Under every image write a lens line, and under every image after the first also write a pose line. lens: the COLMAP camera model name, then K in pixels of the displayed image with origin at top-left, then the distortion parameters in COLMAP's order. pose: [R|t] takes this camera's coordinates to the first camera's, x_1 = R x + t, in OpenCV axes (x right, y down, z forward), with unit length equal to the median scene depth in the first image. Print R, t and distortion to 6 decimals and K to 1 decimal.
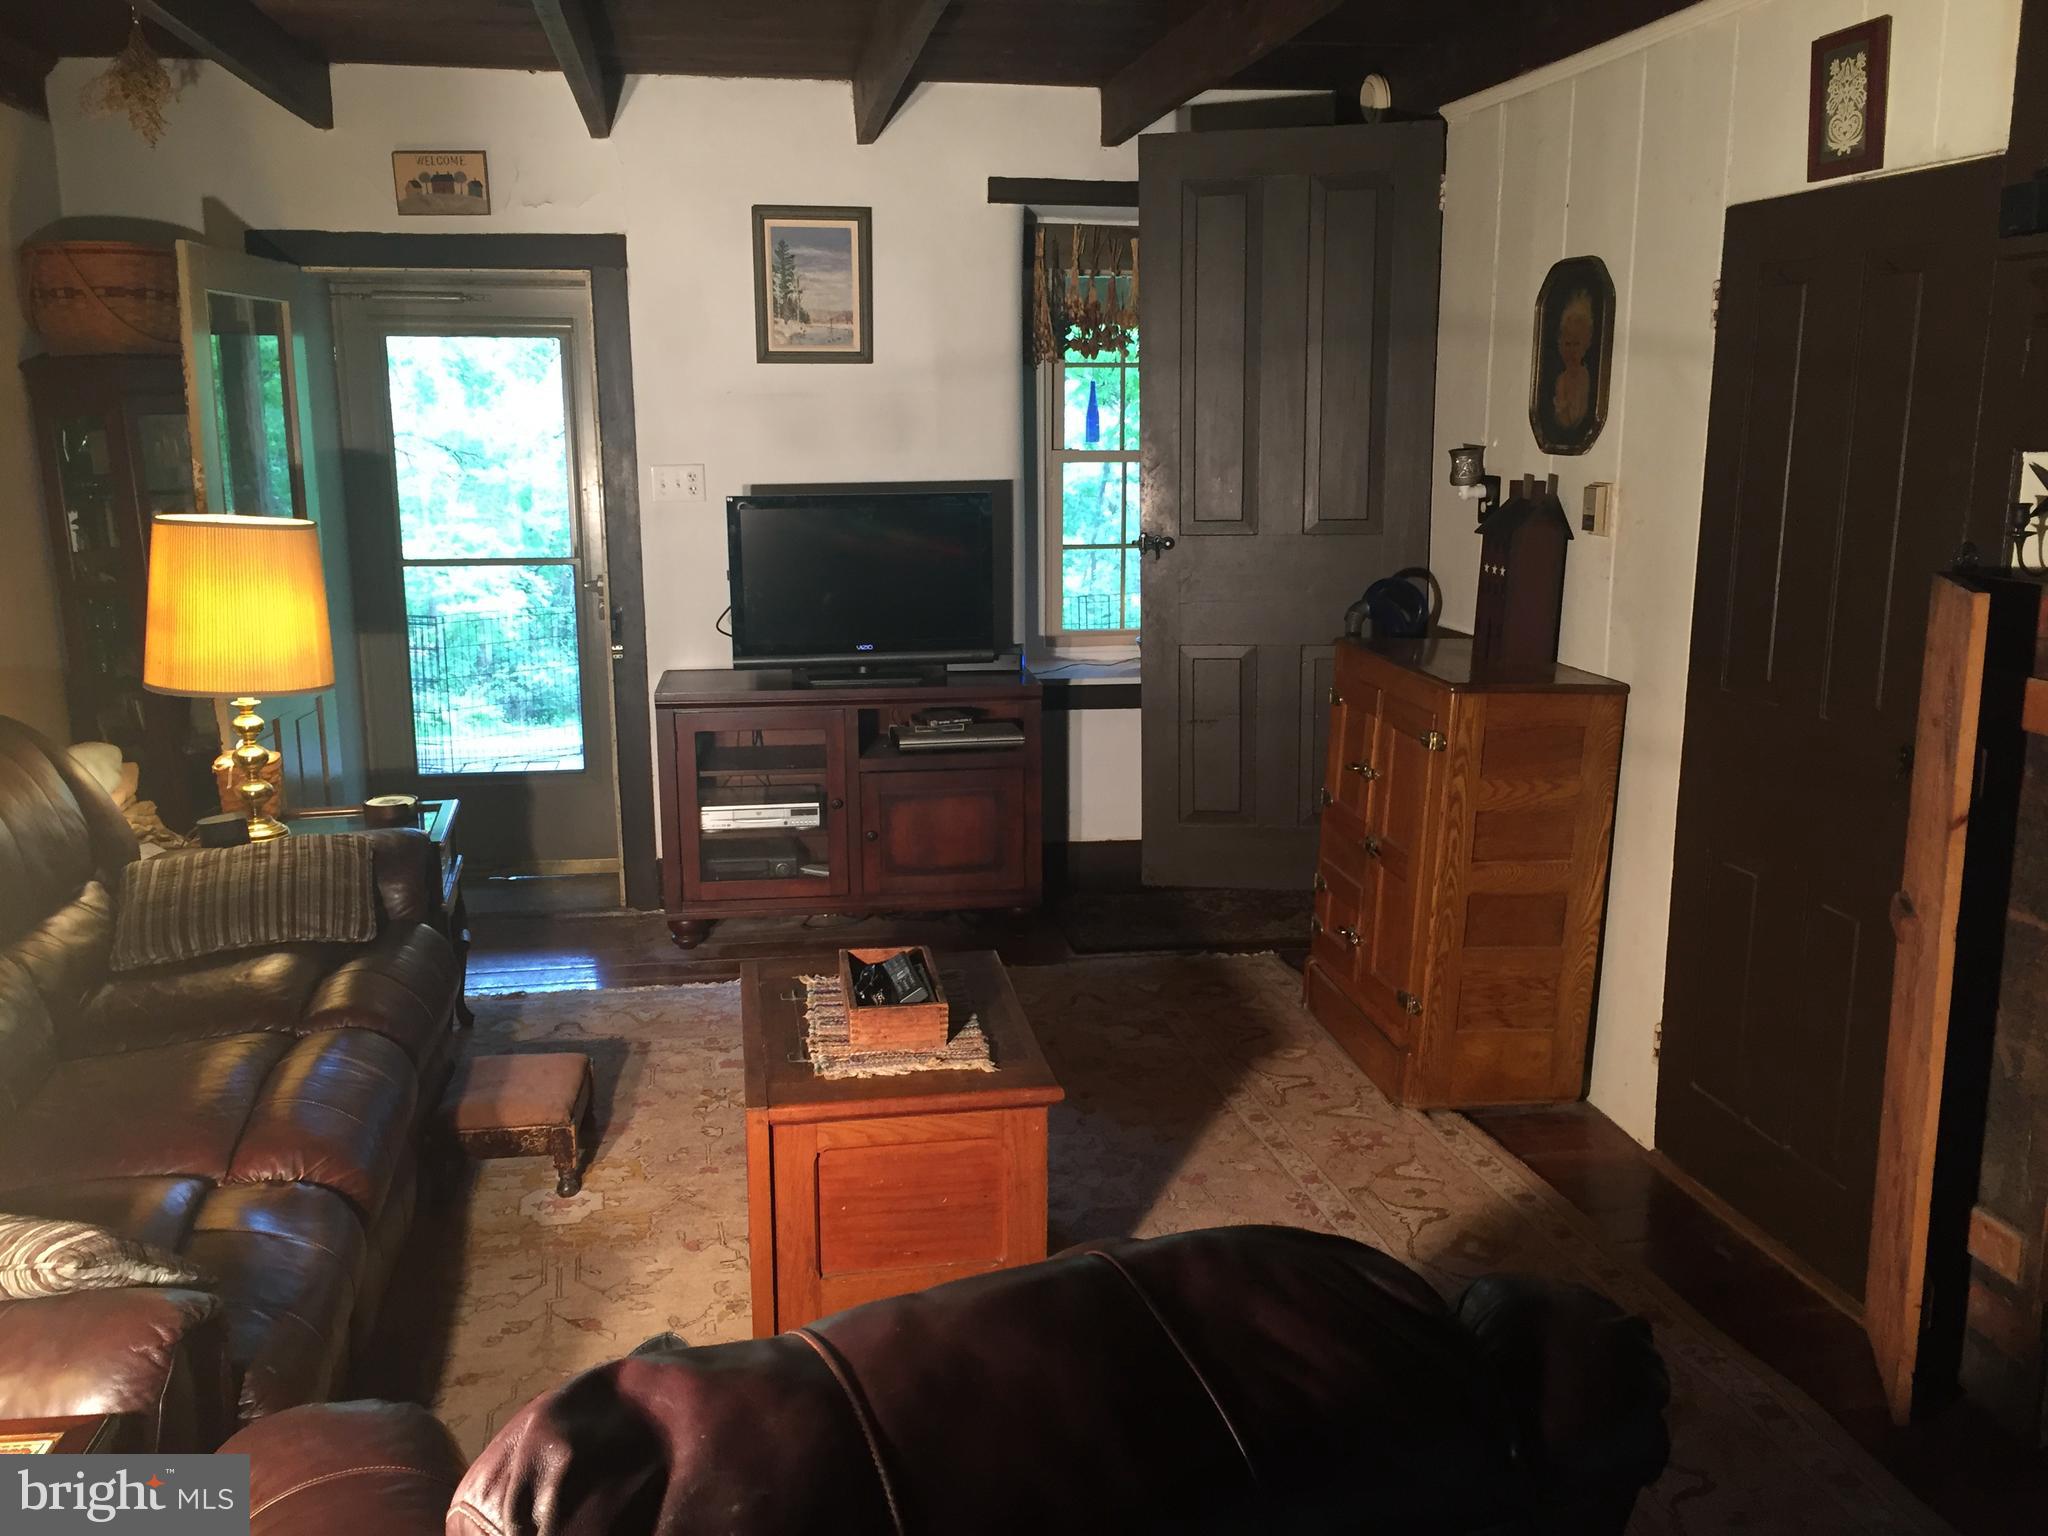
lens RADIAL K [[1769.1, 0, 1014.5], [0, 1769.1, 765.0], [0, 0, 1]] dist [0.082895, -0.103271]
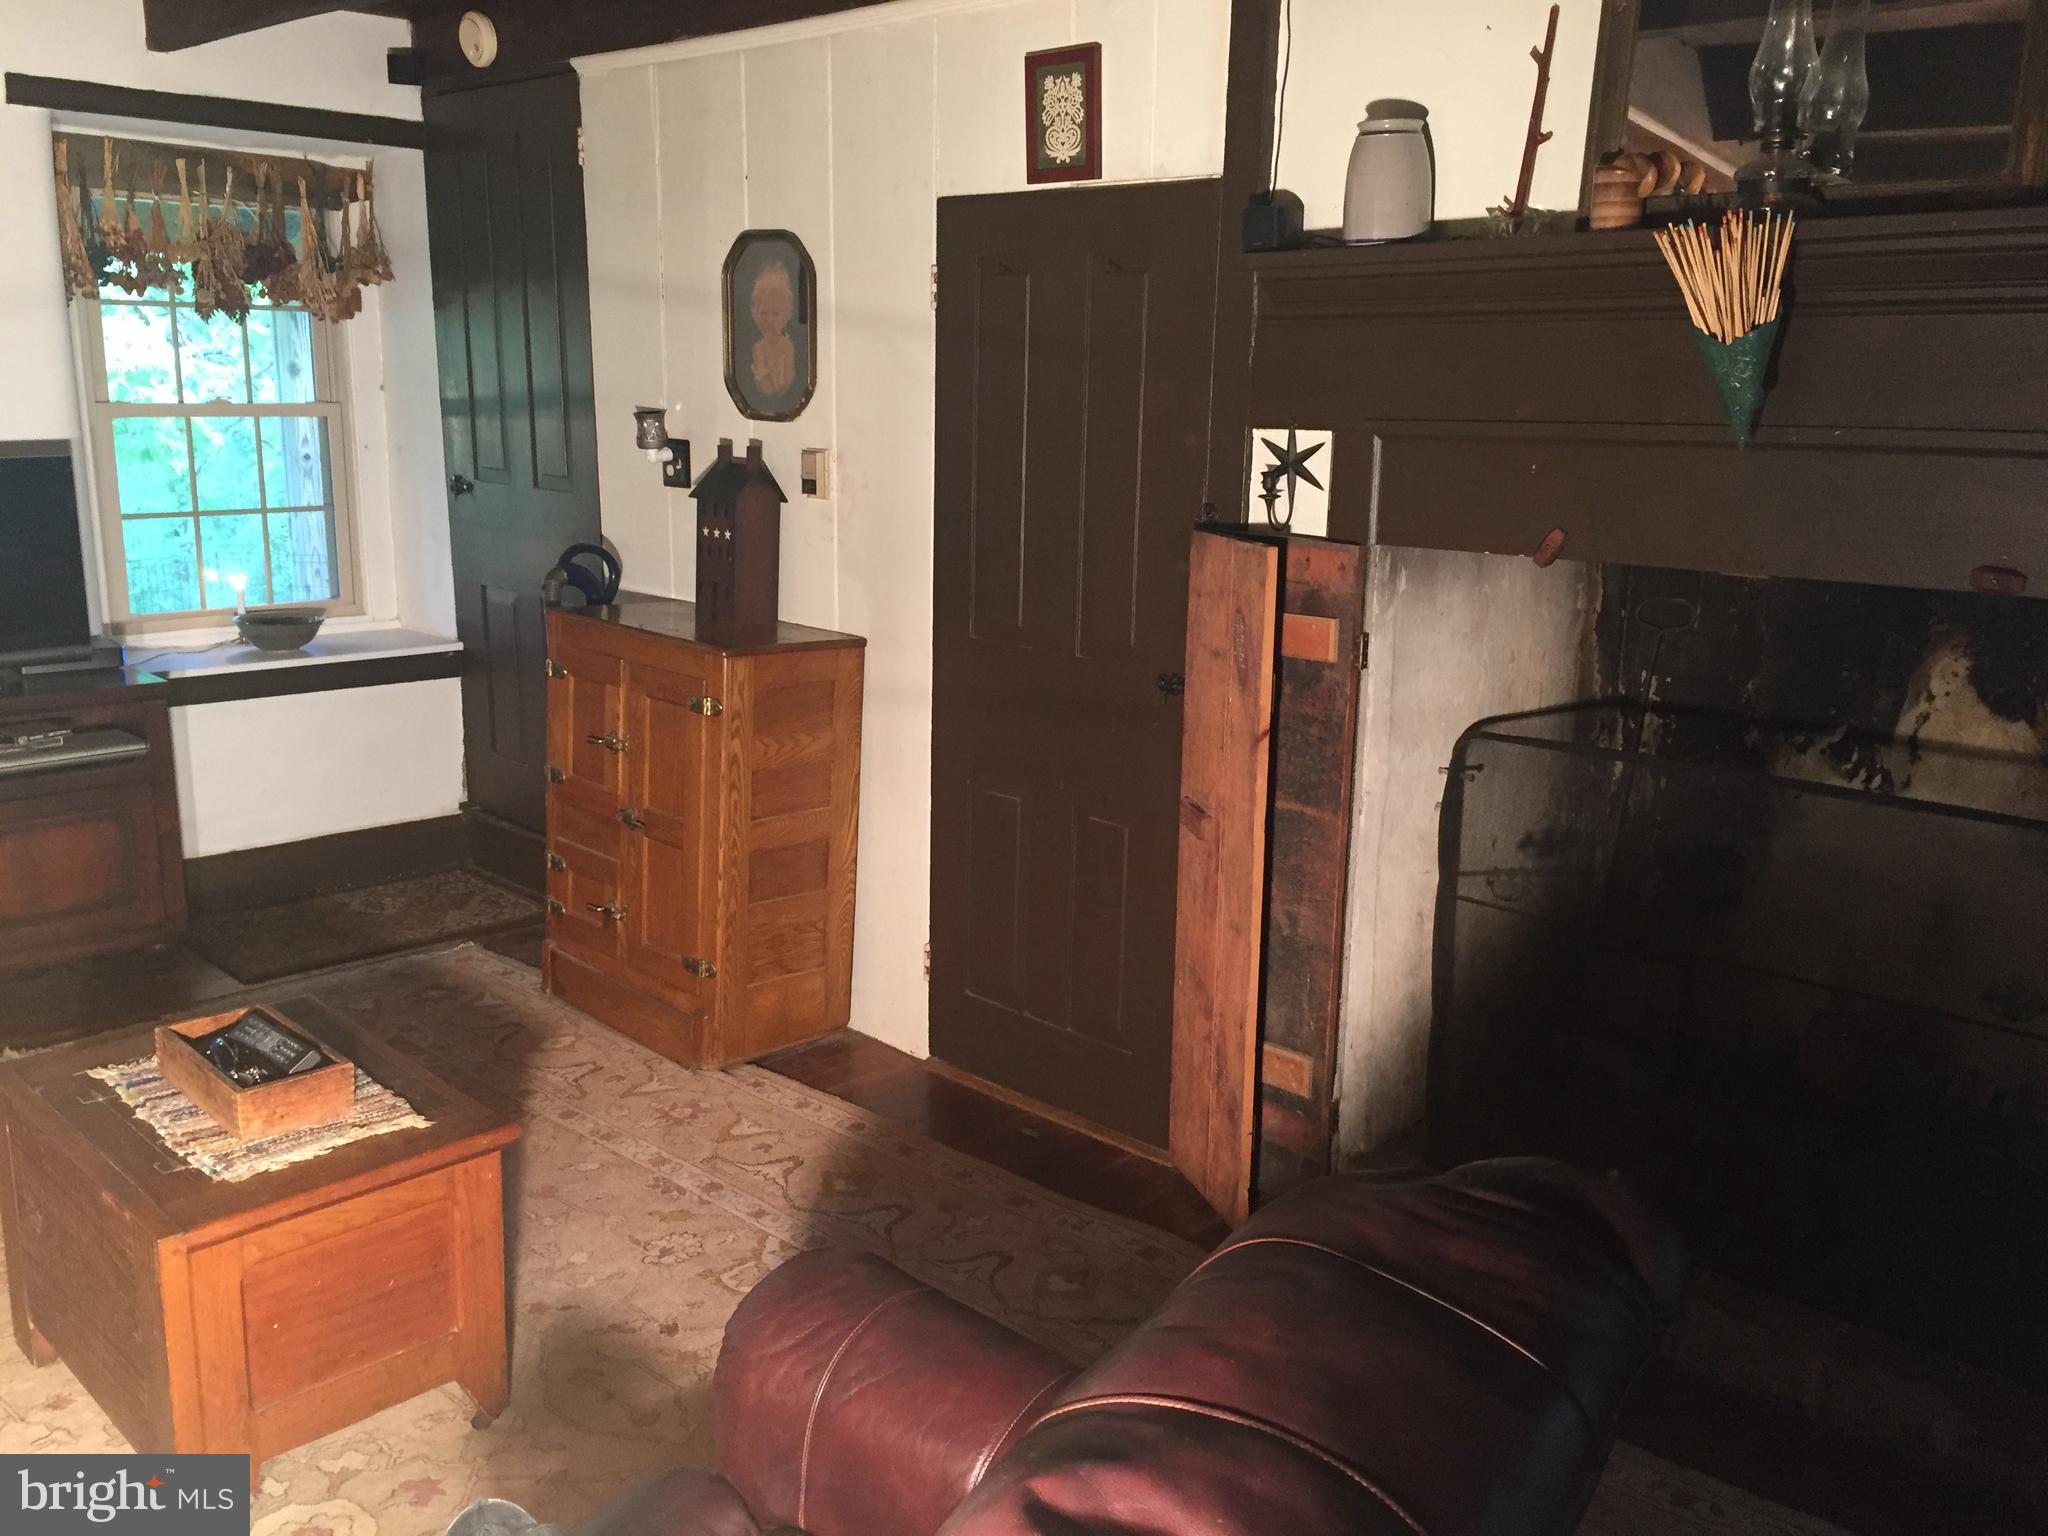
lens RADIAL K [[1769.1, 0, 1014.5], [0, 1769.1, 765.0], [0, 0, 1]] dist [0.082895, -0.103271]
pose [[0.809483, -0.113085, 0.576151, -0.205112], [0.095388, 0.993570, 0.060995, -0.025132], [-0.579344, 0.005584, 0.815064, 0.077317]]
